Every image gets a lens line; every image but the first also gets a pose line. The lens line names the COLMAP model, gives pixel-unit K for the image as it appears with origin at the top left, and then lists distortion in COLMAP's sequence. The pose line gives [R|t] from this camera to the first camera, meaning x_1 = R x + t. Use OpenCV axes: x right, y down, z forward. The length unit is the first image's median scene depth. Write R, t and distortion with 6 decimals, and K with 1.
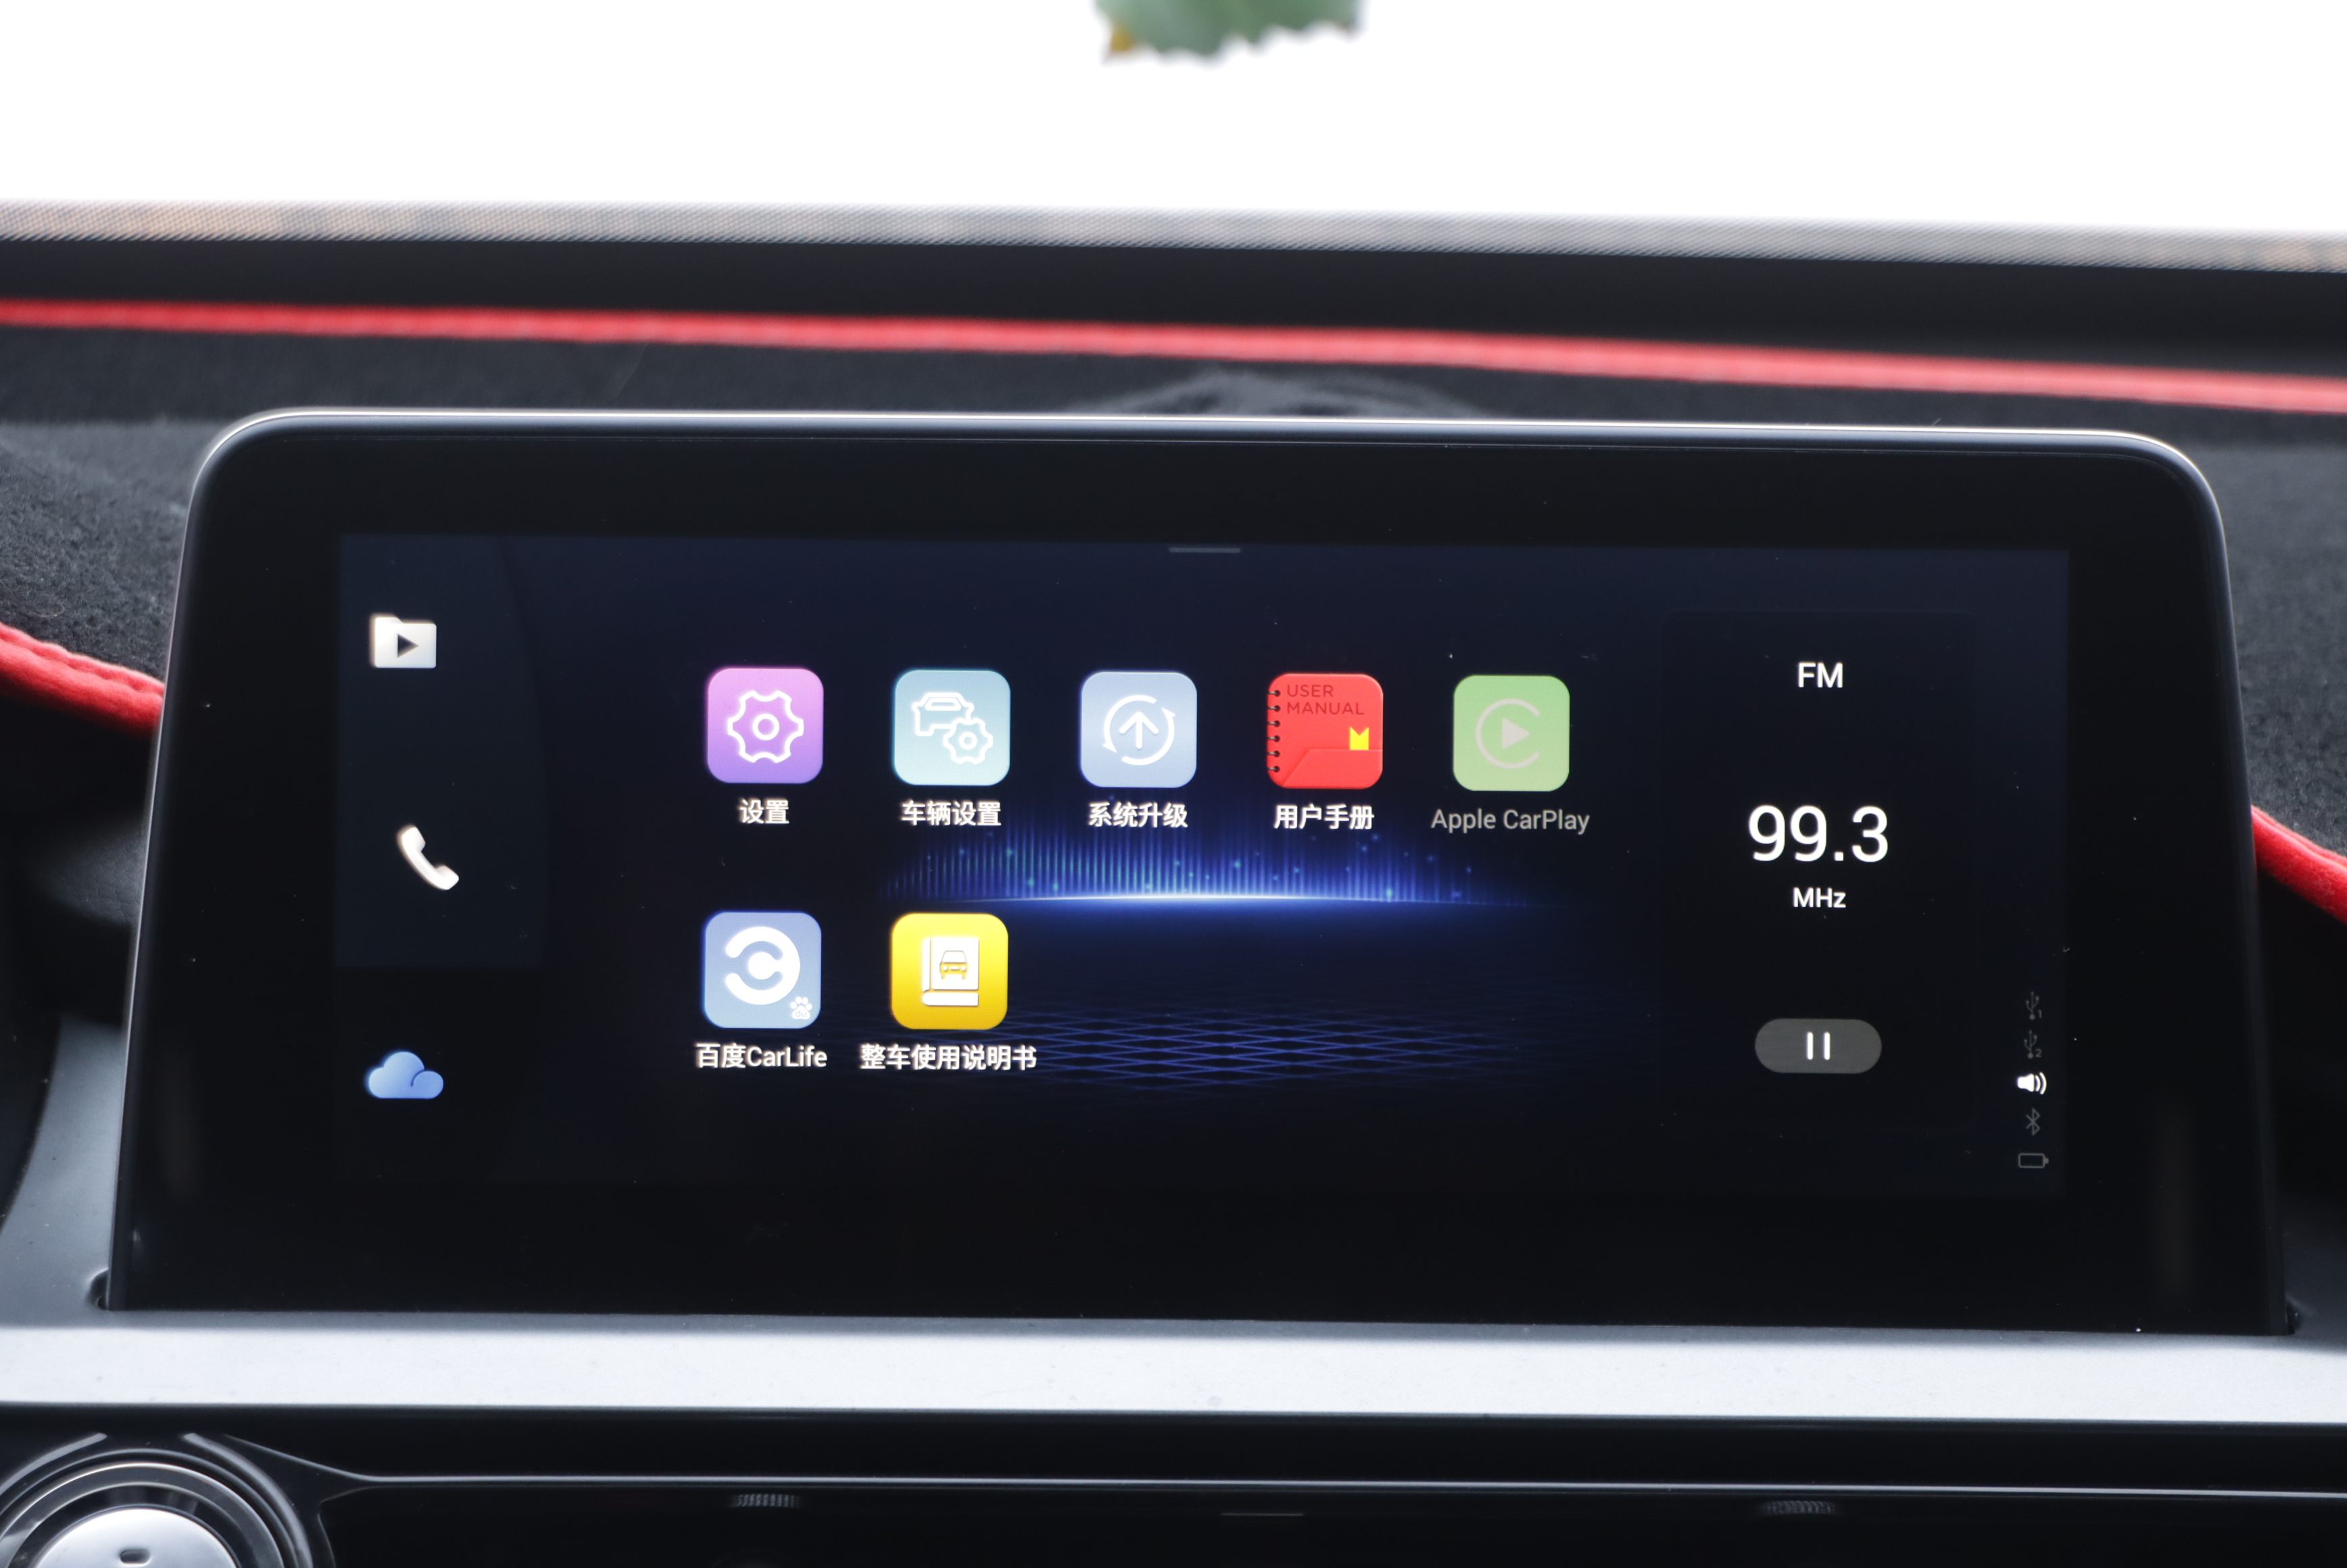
lens RADIAL K [[7580.9, 0, 1173.5], [0, 7580.9, 784.0], [0, 0, 1]] dist [0.385439, 2.892273]
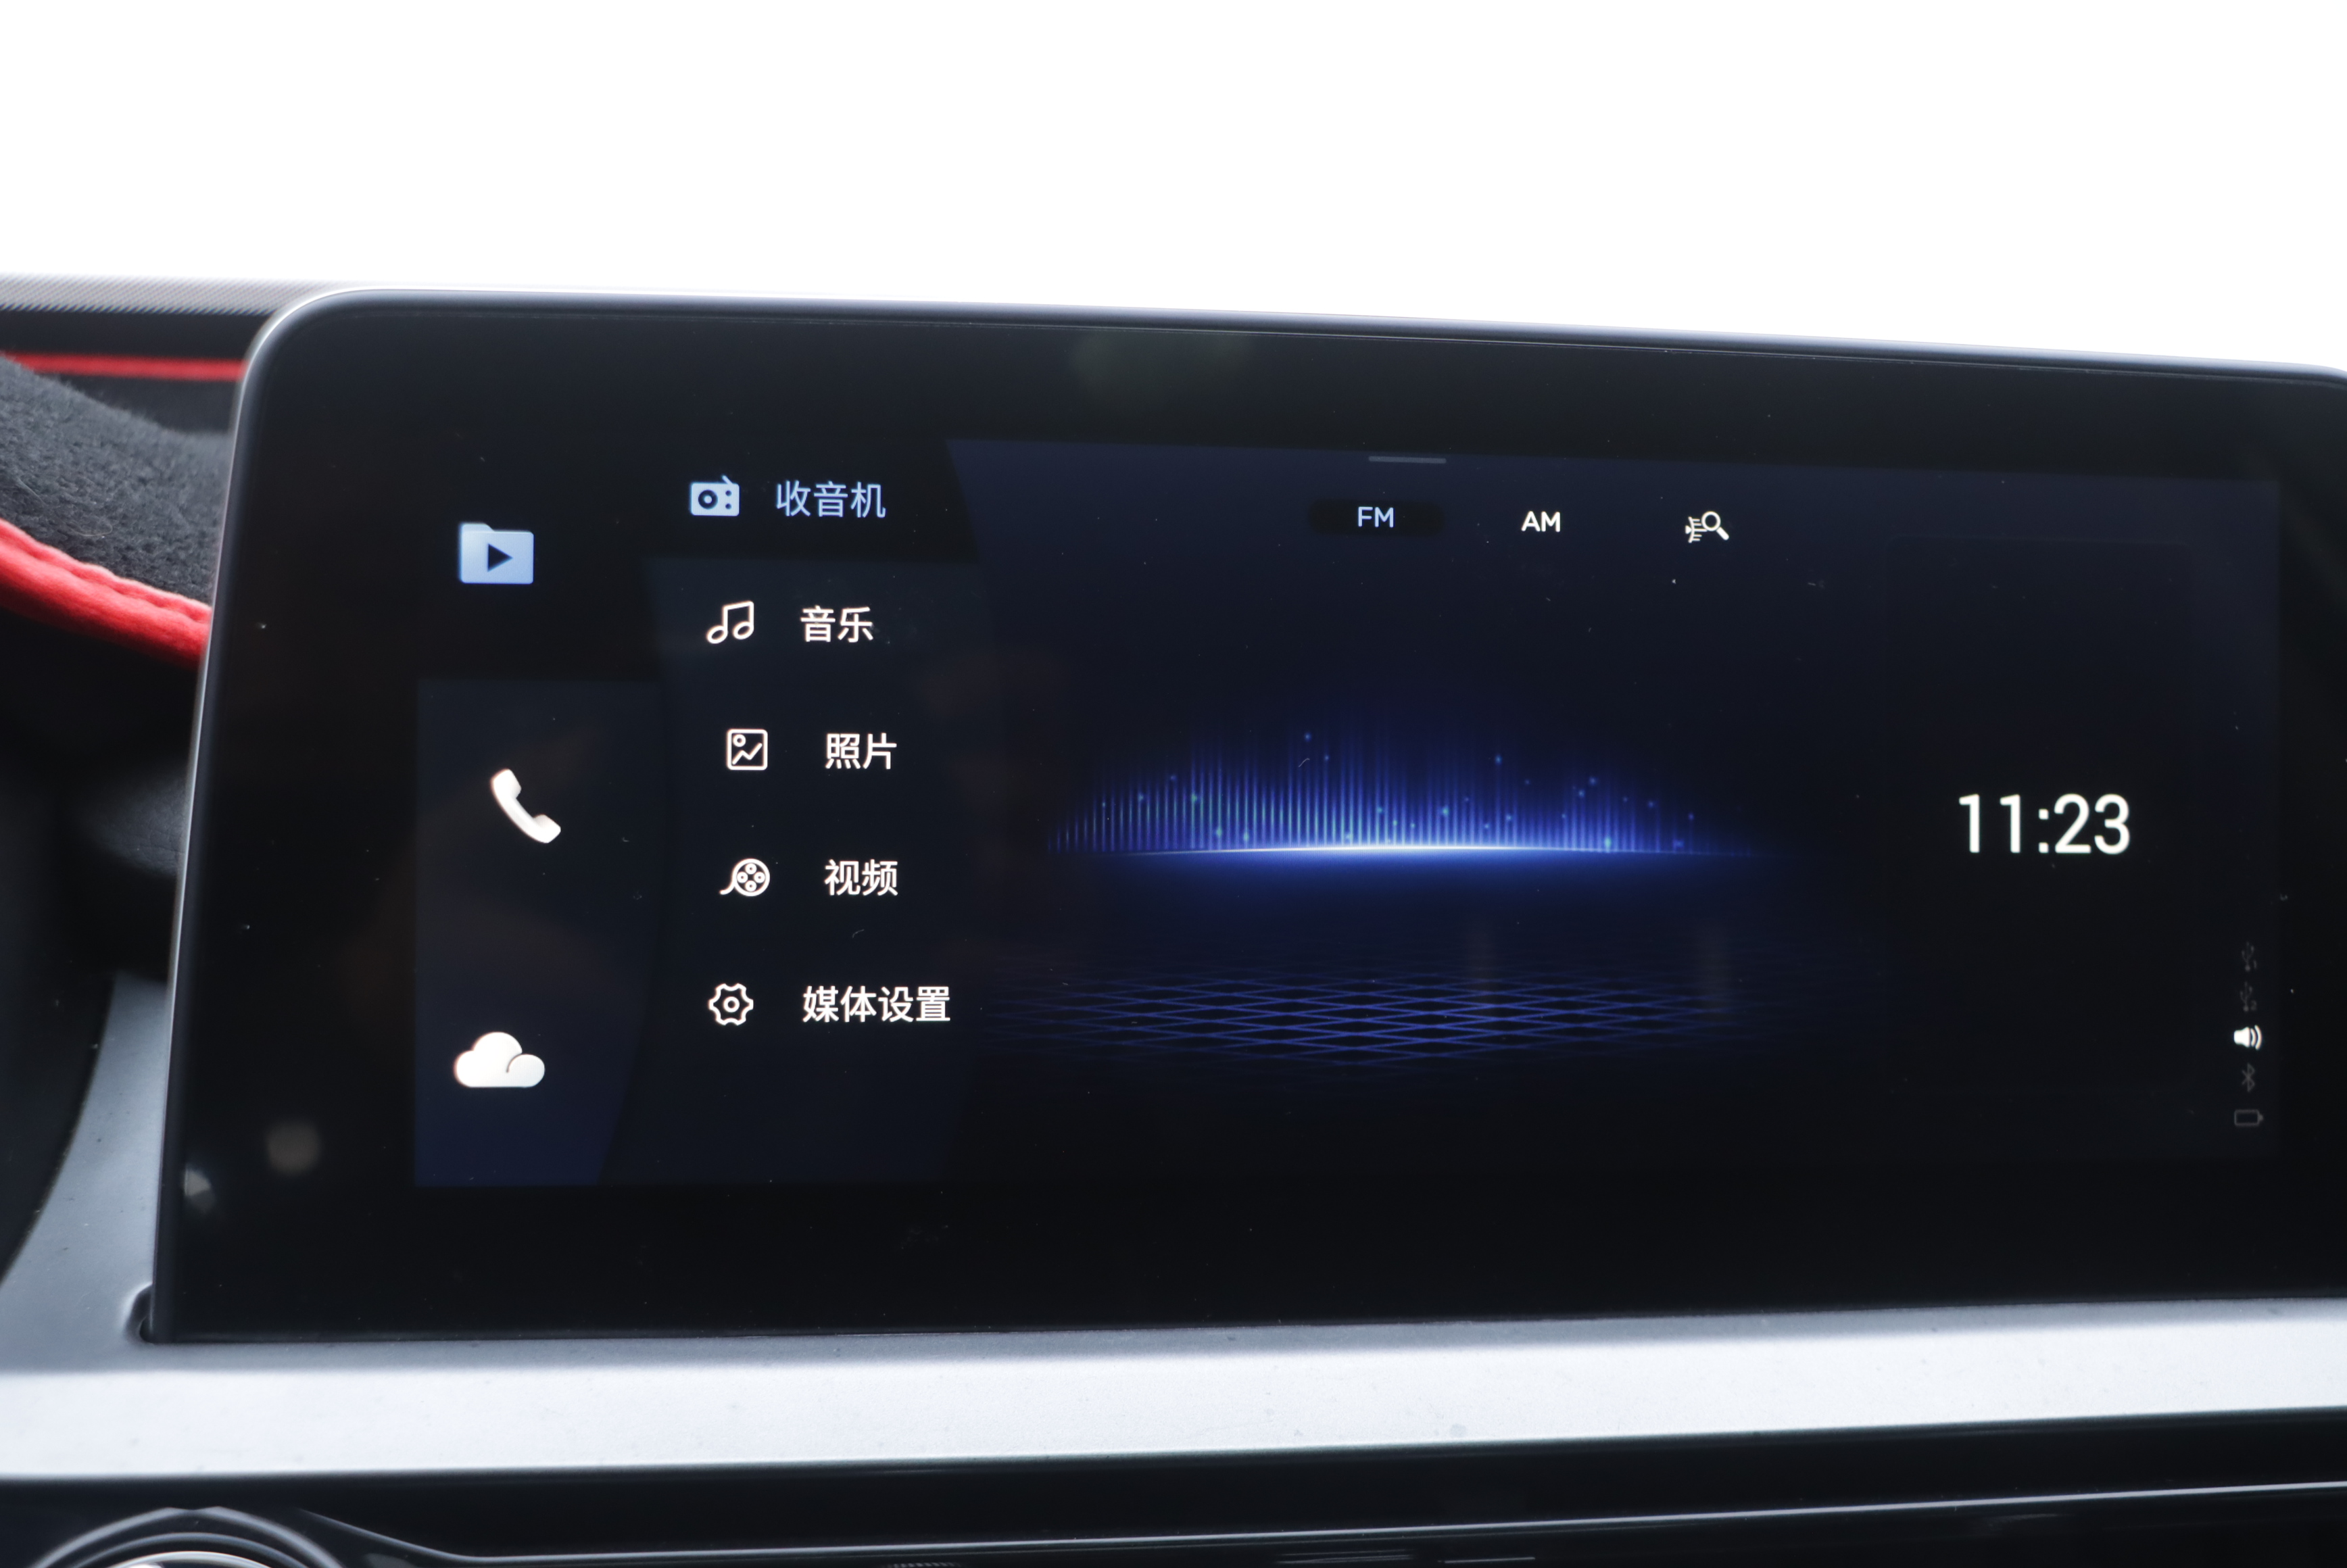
lens RADIAL K [[3062.4, 0, 1246.5], [0, 3062.4, 815.9], [0, 0, 1]] dist [-0.129301, 0.338785]
pose [[0.986323, -0.002633, 0.164803, -0.074180], [-0.001446, 0.999696, 0.024628, 0.002279], [-0.164818, -0.024529, 0.986019, 0.647945]]
